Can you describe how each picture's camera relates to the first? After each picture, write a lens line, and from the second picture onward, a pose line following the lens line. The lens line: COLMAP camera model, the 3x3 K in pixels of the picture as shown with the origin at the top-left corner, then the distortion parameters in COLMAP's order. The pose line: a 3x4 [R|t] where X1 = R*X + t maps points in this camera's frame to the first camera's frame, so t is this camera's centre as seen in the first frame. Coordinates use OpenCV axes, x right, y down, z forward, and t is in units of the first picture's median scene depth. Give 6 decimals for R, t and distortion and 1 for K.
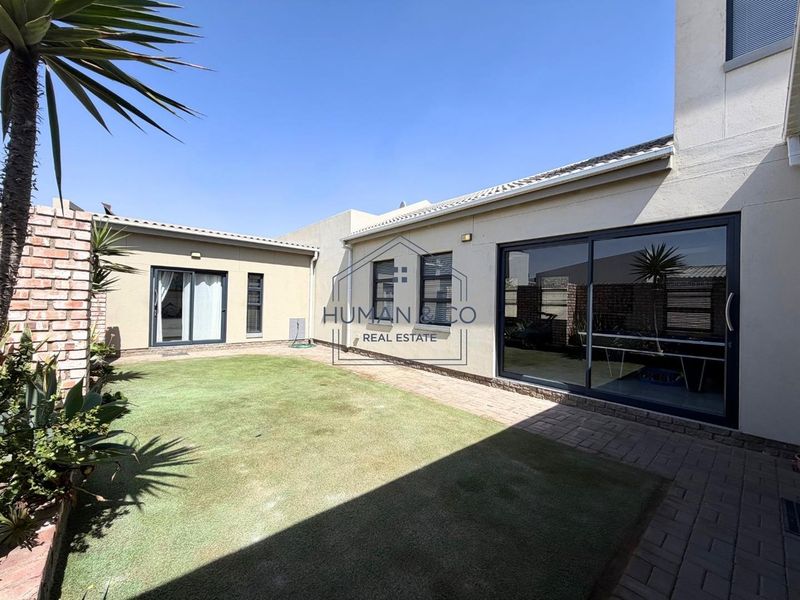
lens RADIAL K [[318.7, 0, 400.8], [0, 318.7, 299.0], [0, 0, 1]] dist [-0.000299, -0.000751]
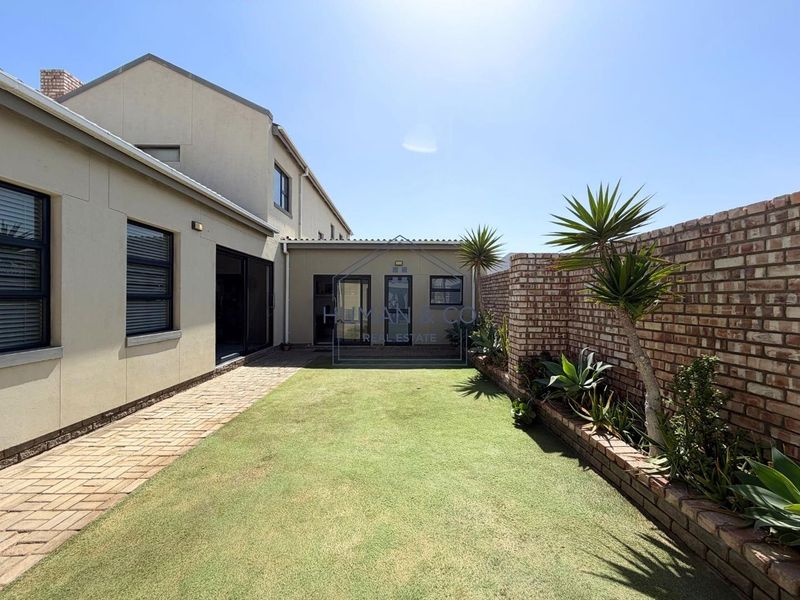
lens RADIAL K [[318.7, 0, 400.8], [0, 318.7, 299.6], [0, 0, 1]] dist [-0.000299, -0.000751]
pose [[-0.763632, -0.029163, 0.644992, -0.817549], [-0.032297, 0.999454, 0.006952, -0.010707], [-0.644843, -0.015523, -0.764157, 1.341827]]
